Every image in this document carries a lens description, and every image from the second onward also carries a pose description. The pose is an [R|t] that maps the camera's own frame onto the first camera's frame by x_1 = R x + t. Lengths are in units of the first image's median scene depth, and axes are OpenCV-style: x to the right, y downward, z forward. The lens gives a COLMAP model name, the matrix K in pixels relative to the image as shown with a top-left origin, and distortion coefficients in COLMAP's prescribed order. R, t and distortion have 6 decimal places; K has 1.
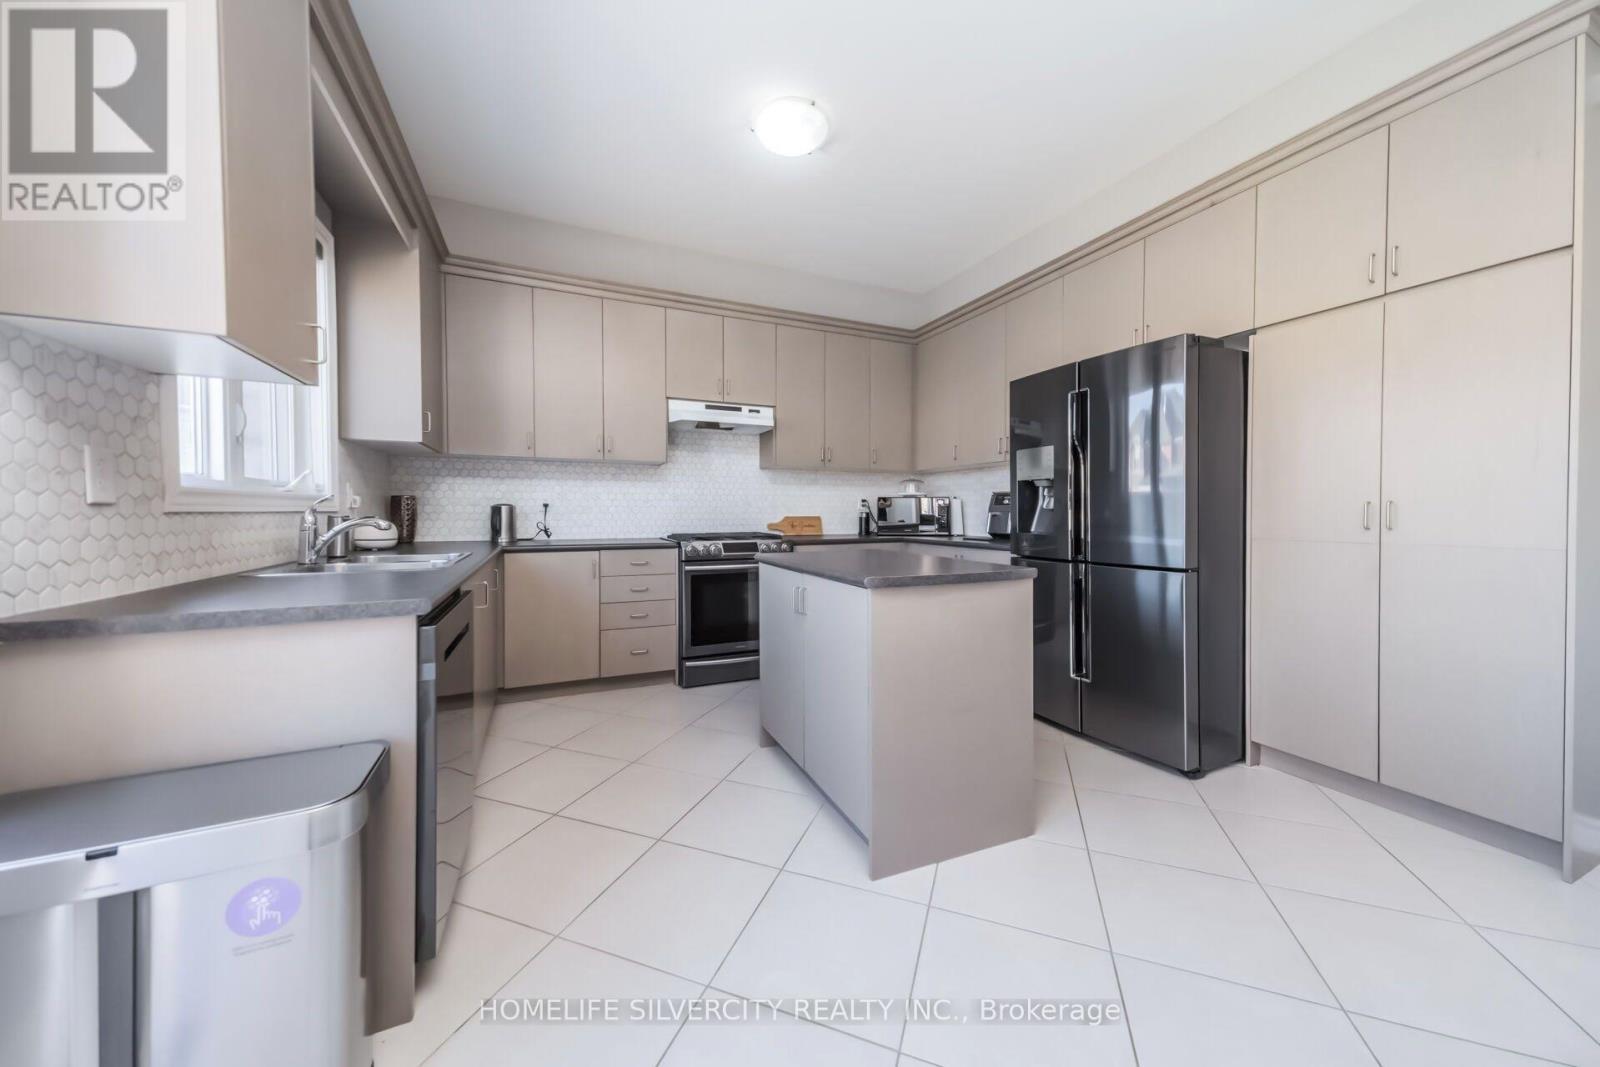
lens RADIAL K [[537.9, 0, 802.9], [0, 537.9, 527.6], [0, 0, 1]] dist [-0.020182, -0.000068]
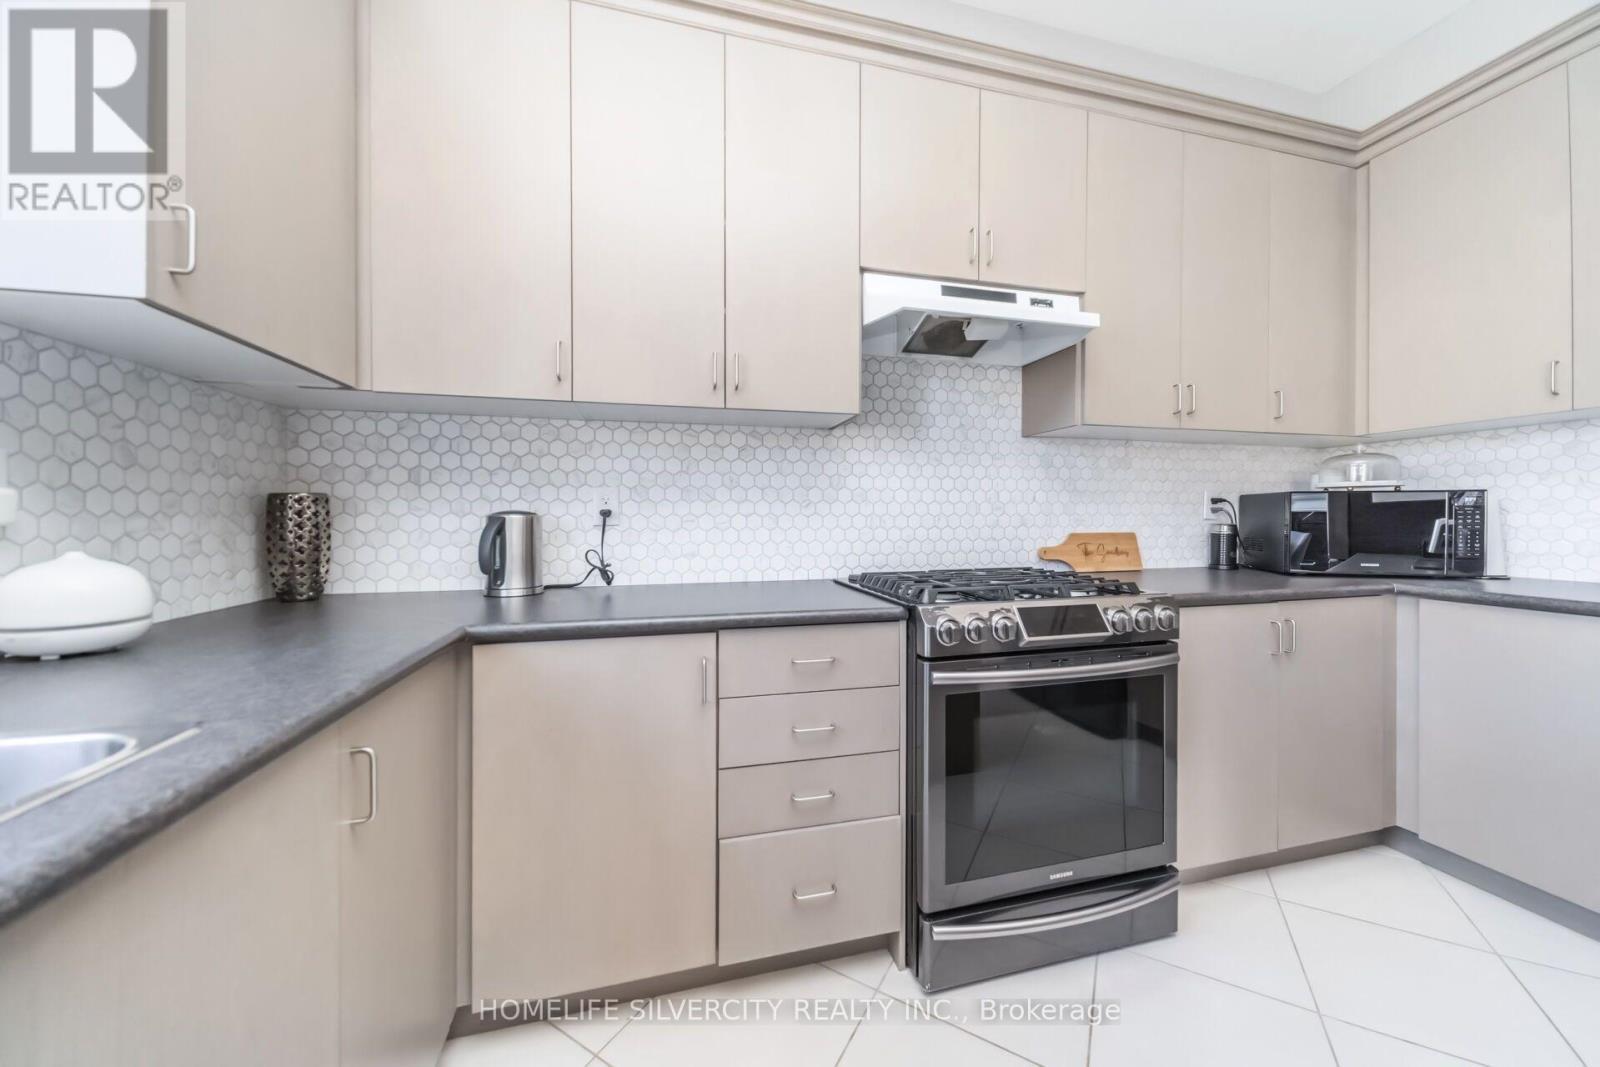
lens RADIAL K [[543.7, 0, 794.2], [0, 543.7, 507.0], [0, 0, 1]] dist [0.000020, -0.000016]
pose [[0.980727, -0.008562, -0.195197, -0.222460], [-0.001647, 0.998642, -0.052077, -0.022344], [0.195377, 0.051394, 0.979381, 0.559896]]
